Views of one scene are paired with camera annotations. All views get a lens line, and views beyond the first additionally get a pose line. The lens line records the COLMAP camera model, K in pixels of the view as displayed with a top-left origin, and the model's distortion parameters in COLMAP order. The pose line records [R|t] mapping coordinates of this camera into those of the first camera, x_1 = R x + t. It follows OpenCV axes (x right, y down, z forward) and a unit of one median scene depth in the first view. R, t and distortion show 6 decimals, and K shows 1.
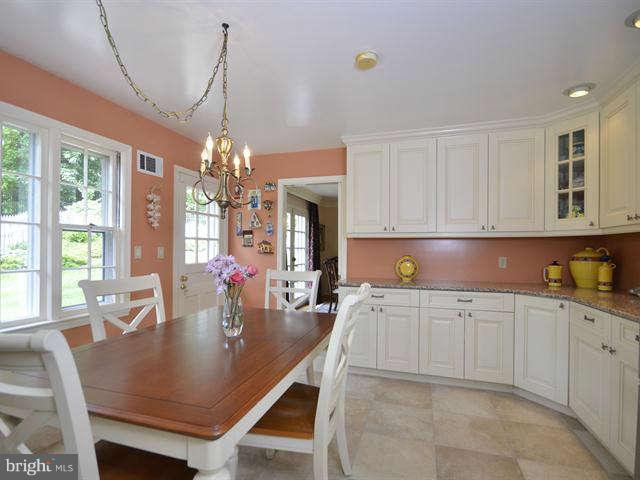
lens RADIAL K [[322.7, 0, 321.9], [0, 322.7, 249.3], [0, 0, 1]] dist [-0.001564, -0.000839]
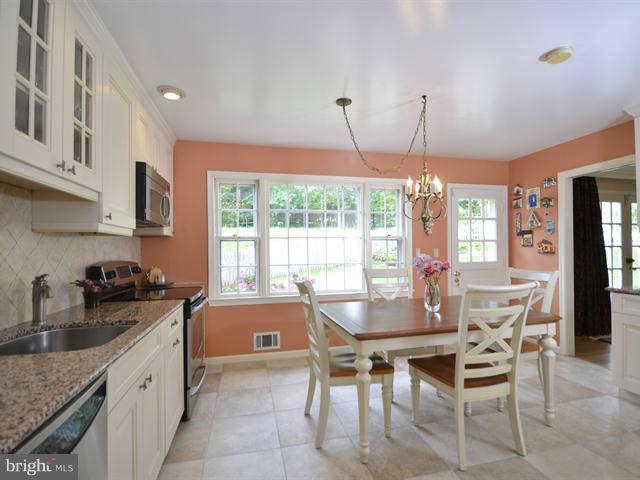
lens RADIAL K [[322.7, 0, 321.9], [0, 322.7, 249.3], [0, 0, 1]] dist [-0.001564, -0.000839]
pose [[0.526774, -0.018466, -0.849805, 0.331078], [0.013462, 0.999820, -0.013381, 0.006317], [0.849899, -0.004391, 0.526928, -0.076889]]
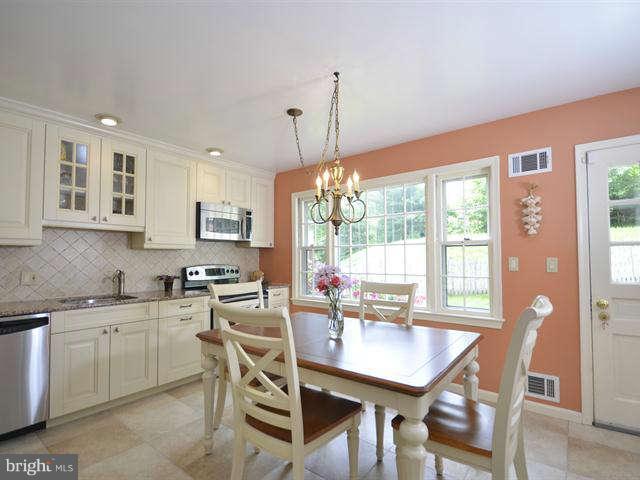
lens RADIAL K [[322.7, 0, 321.9], [0, 322.7, 249.3], [0, 0, 1]] dist [-0.001564, -0.000839]
pose [[-0.355889, -0.035155, -0.933867, 0.394998], [-0.003763, 0.999338, -0.036186, 0.002267], [0.934521, -0.009364, -0.355786, 0.666337]]
